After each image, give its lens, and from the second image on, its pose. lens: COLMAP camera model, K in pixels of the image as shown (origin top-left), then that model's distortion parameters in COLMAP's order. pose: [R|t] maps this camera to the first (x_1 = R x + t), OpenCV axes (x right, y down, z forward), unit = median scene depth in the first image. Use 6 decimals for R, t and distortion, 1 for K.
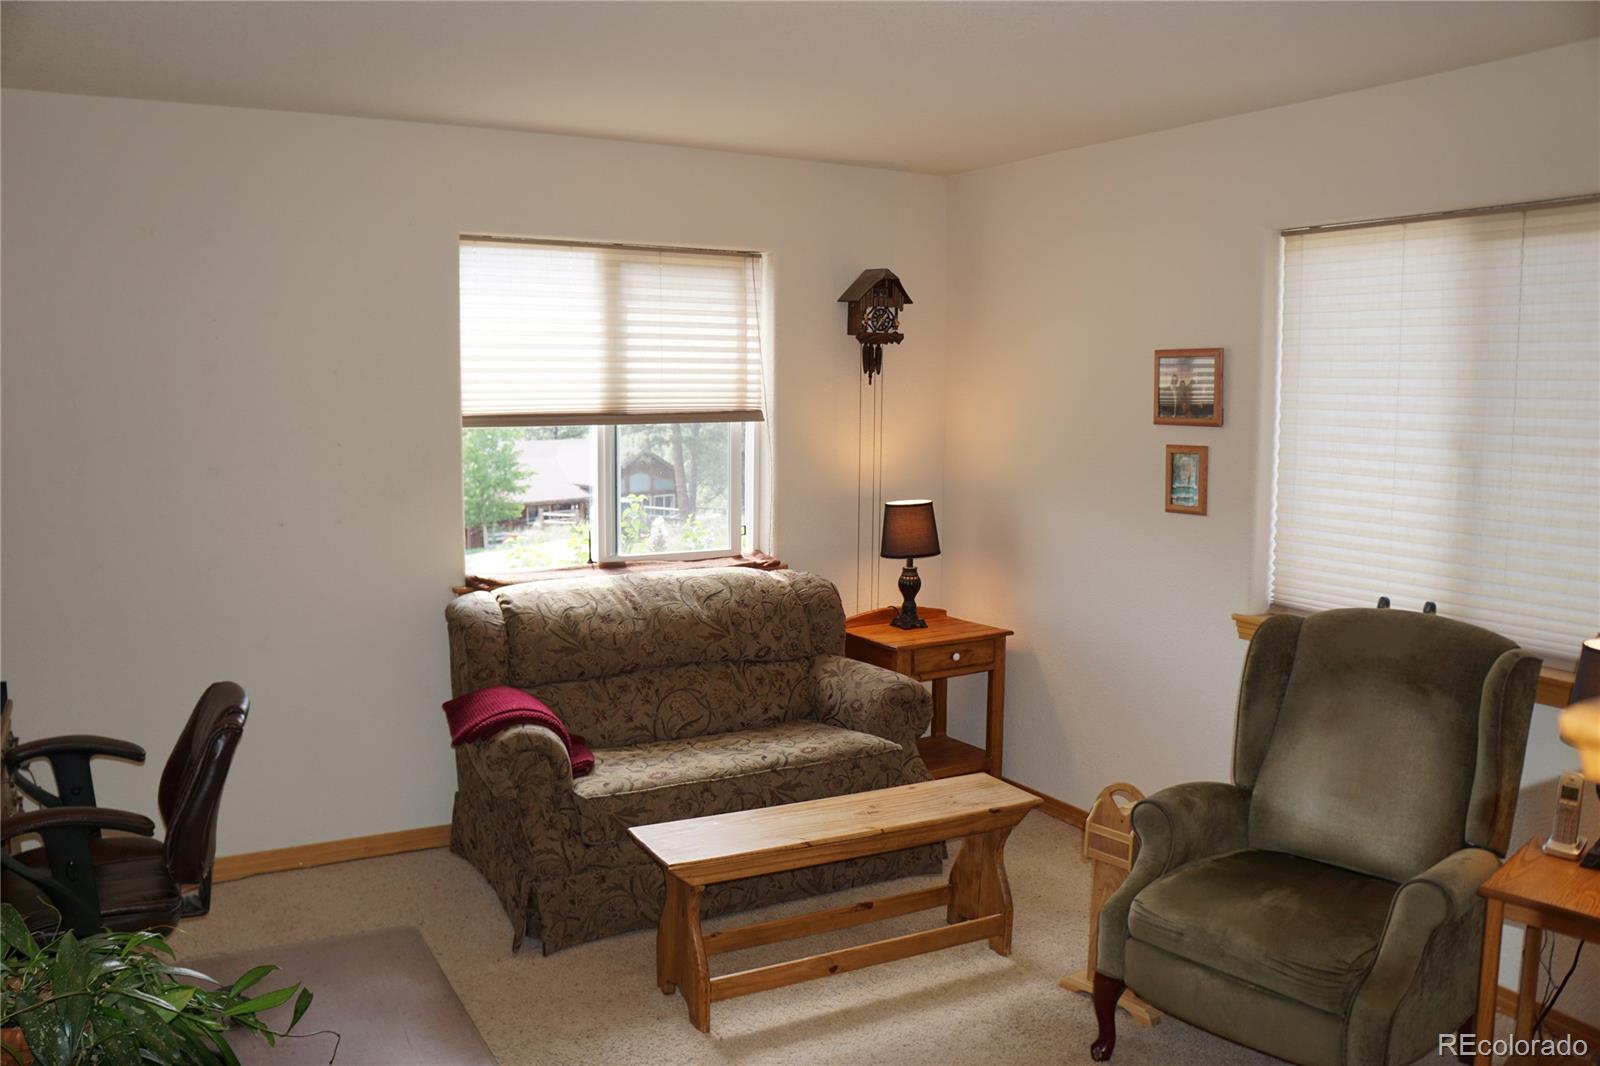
lens RADIAL K [[1272.5, 0, 785.5], [0, 1272.5, 530.8], [0, 0, 1]] dist [-0.173692, 0.122149]
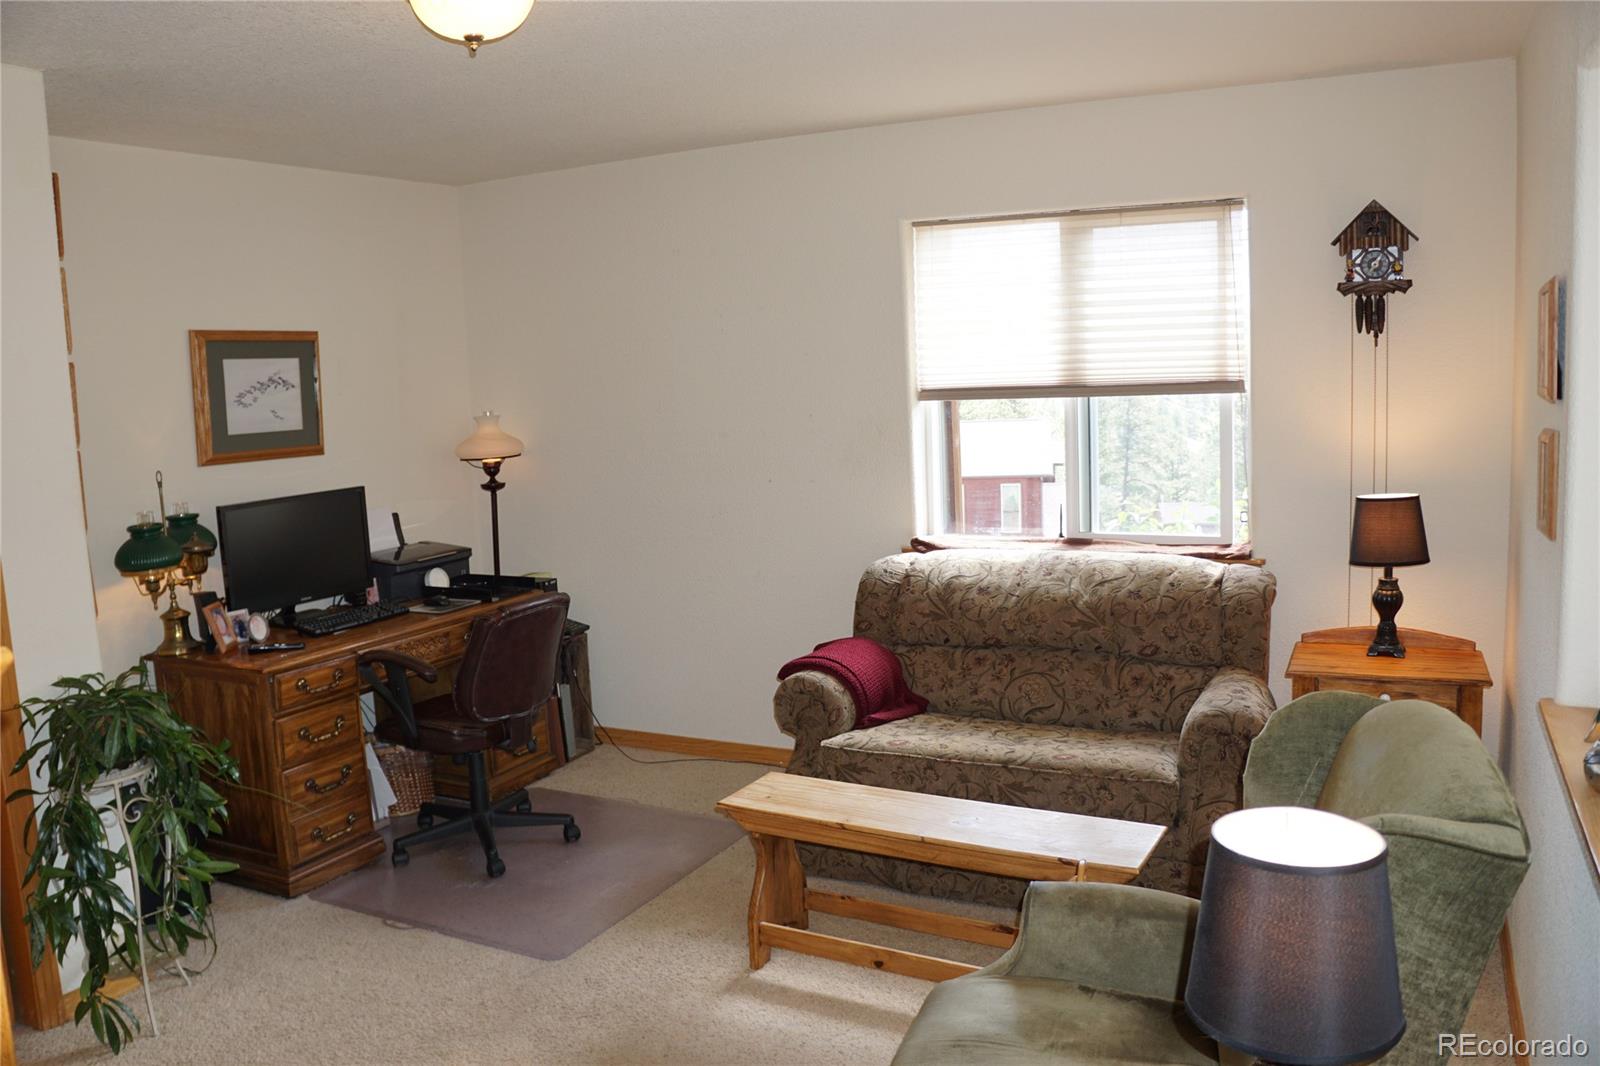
lens RADIAL K [[1272.5, 0, 786.5], [0, 1272.5, 531.4], [0, 0, 1]] dist [-0.173692, 0.122149]
pose [[0.542773, 0.082330, -0.835834, 0.579668], [-0.050909, 0.996579, 0.065104, -0.033772], [0.838335, 0.007215, 0.545108, 0.297919]]
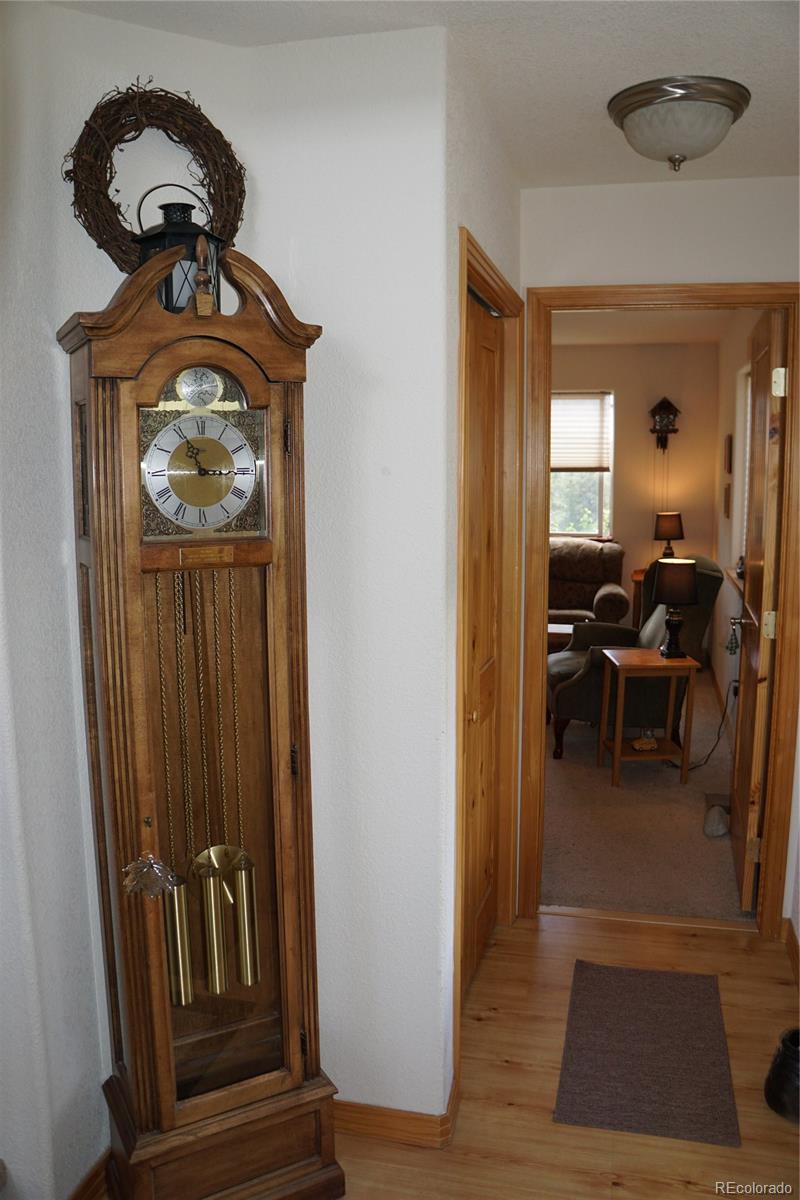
lens RADIAL K [[954.4, 0, 401.1], [0, 954.4, 603.3], [0, 0, 1]] dist [-0.173692, 0.122149]
pose [[0.715893, 0.097556, -0.691361, 0.907056], [-0.066747, 0.995218, 0.071317, 0.044572], [0.695012, -0.004909, 0.718981, -0.390361]]
